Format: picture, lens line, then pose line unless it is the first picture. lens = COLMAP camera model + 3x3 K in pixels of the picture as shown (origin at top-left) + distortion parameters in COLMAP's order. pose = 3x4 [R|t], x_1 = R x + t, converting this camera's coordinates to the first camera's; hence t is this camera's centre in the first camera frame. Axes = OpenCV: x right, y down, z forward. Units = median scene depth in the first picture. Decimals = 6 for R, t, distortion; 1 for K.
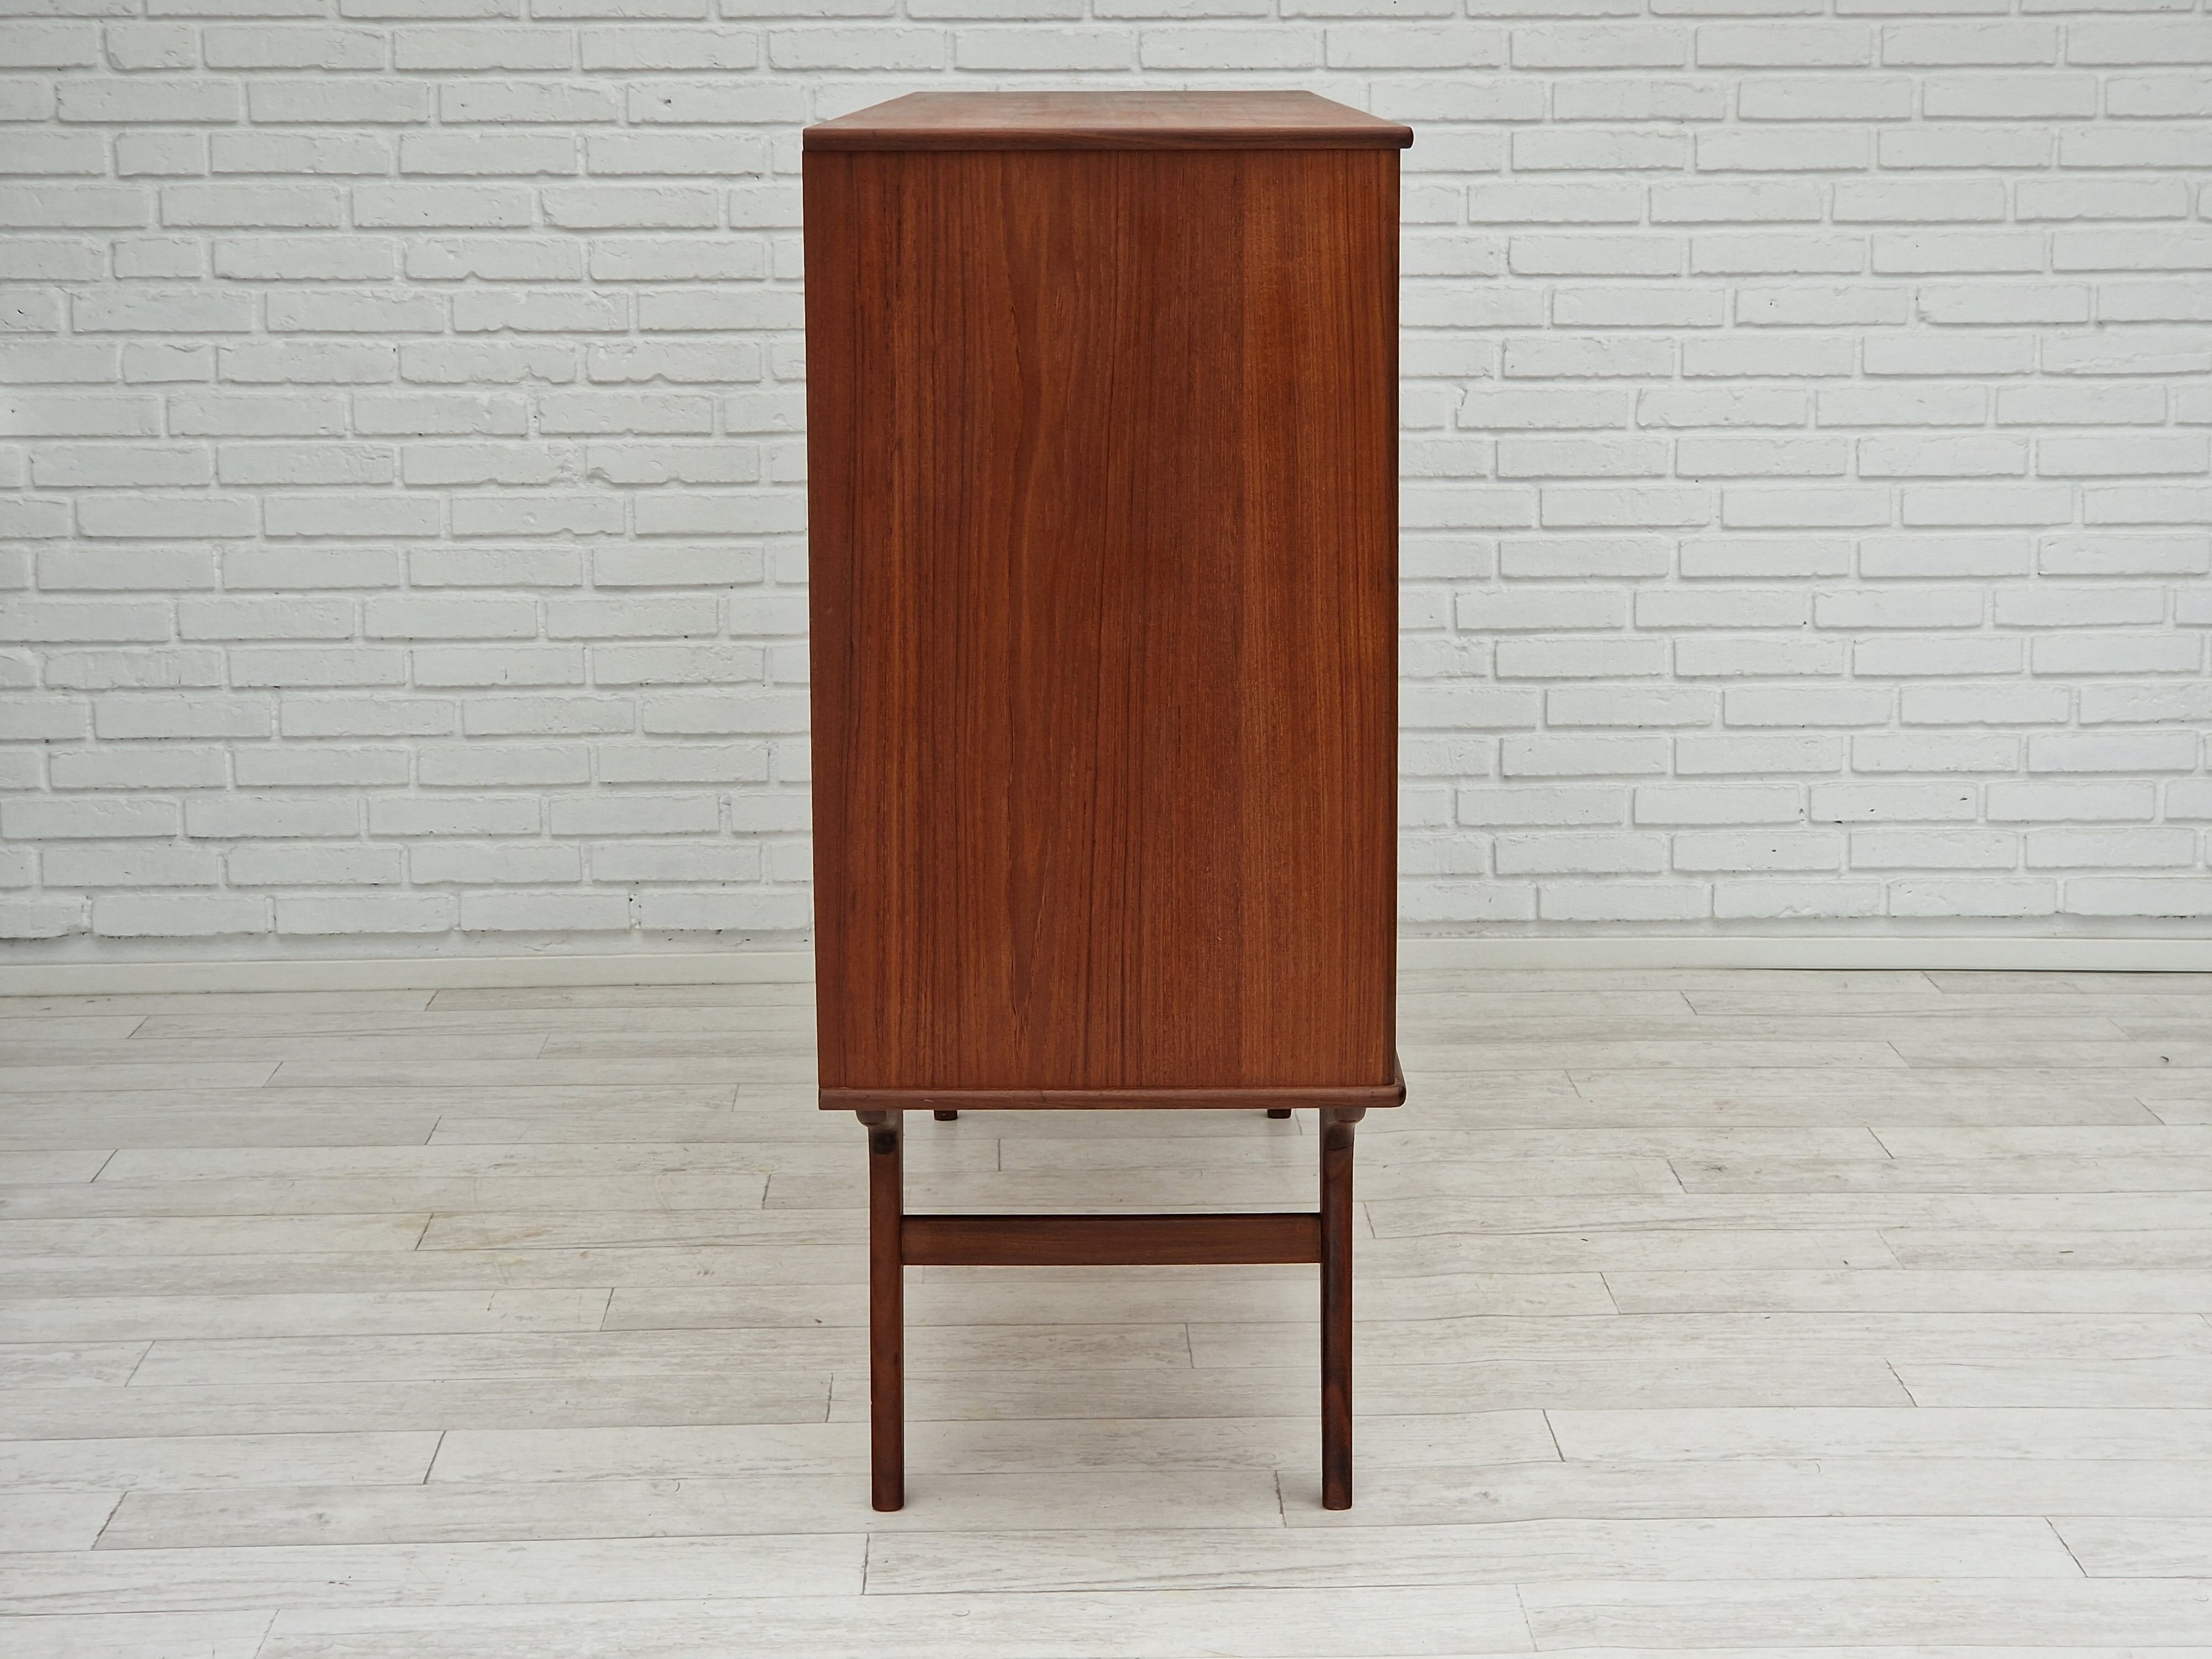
lens RADIAL K [[4120.8, 0, 1174.3], [0, 4120.8, 824.1], [0, 0, 1]] dist [0.092779, 0.000000]
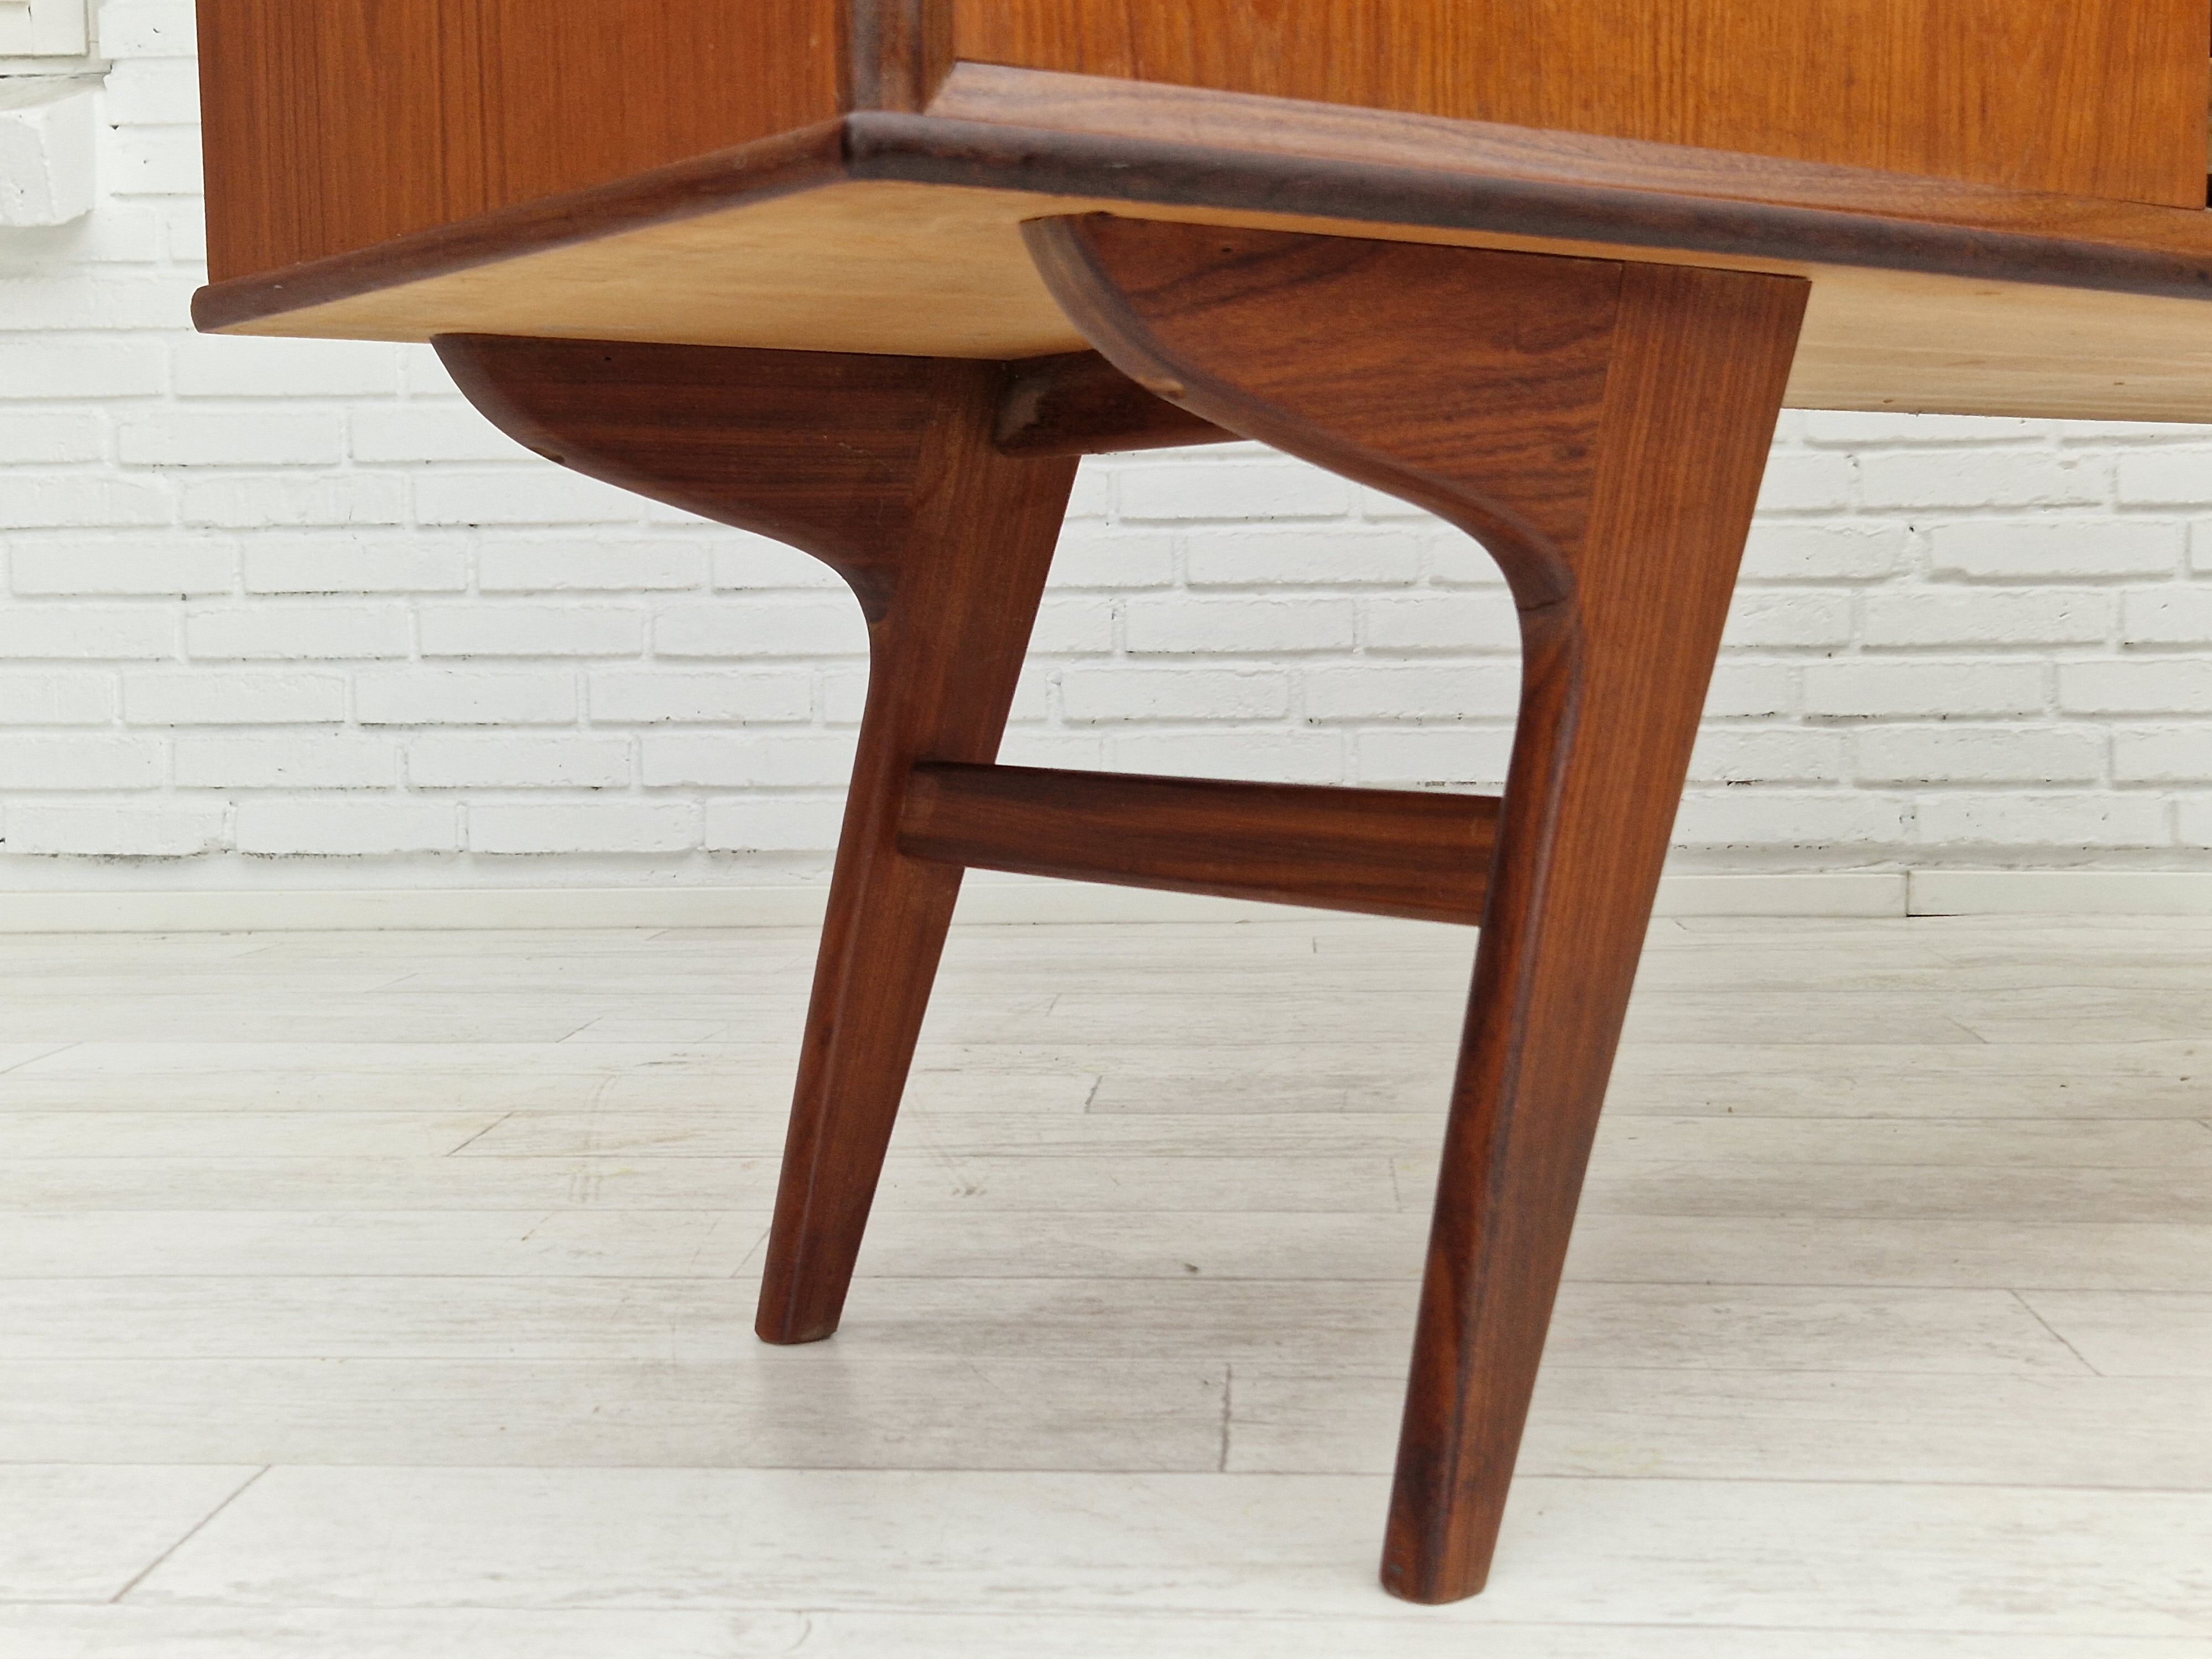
lens RADIAL K [[2824.0, 0, 1074.3], [0, 2824.0, 811.6], [0, 0, 1]] dist [0.085453, 0.000000]
pose [[0.993459, -0.000541, -0.114189, -0.047290], [-0.012578, 0.993385, -0.114140, 0.079808], [0.113495, 0.114829, 0.986880, 0.509735]]
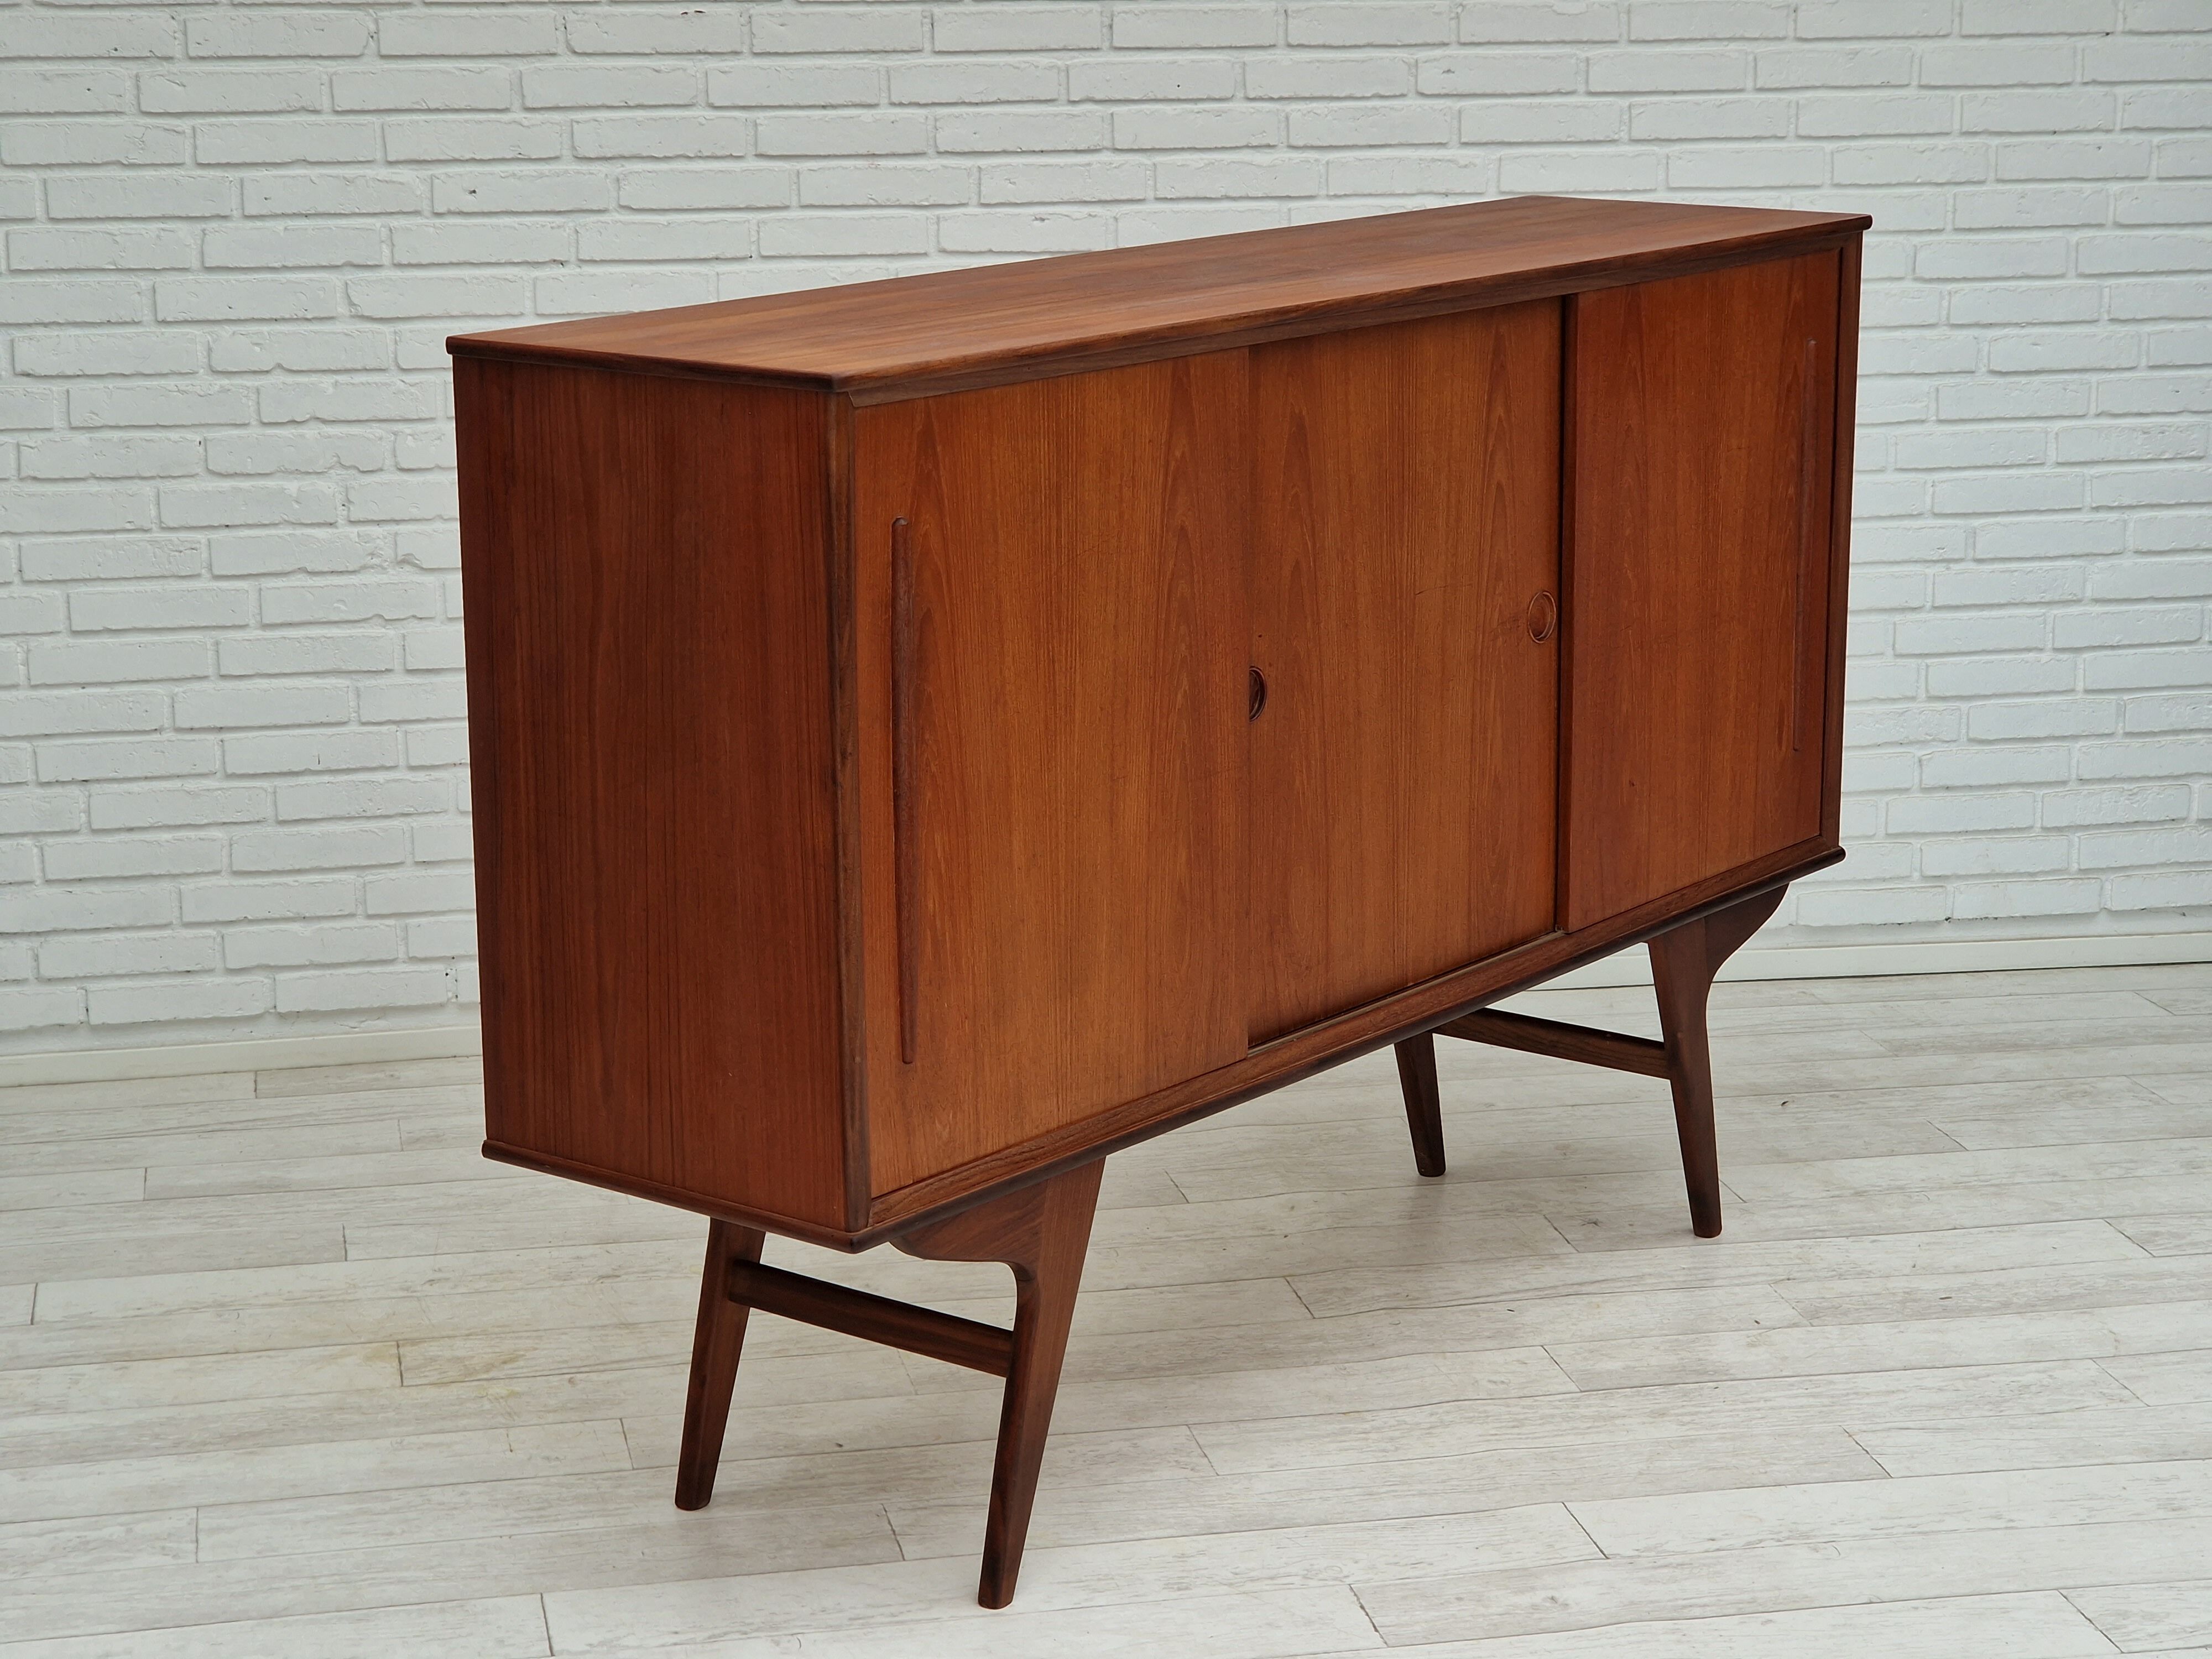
lens RADIAL K [[4120.8, 0, 1102.2], [0, 4120.8, 822.2], [0, 0, 1]] dist [0.092779, 0.000000]
pose [[0.986770, -0.038407, 0.157512, -0.135183], [0.031614, 0.998468, 0.045409, -0.061870], [-0.159015, -0.039828, 0.986472, -0.025087]]
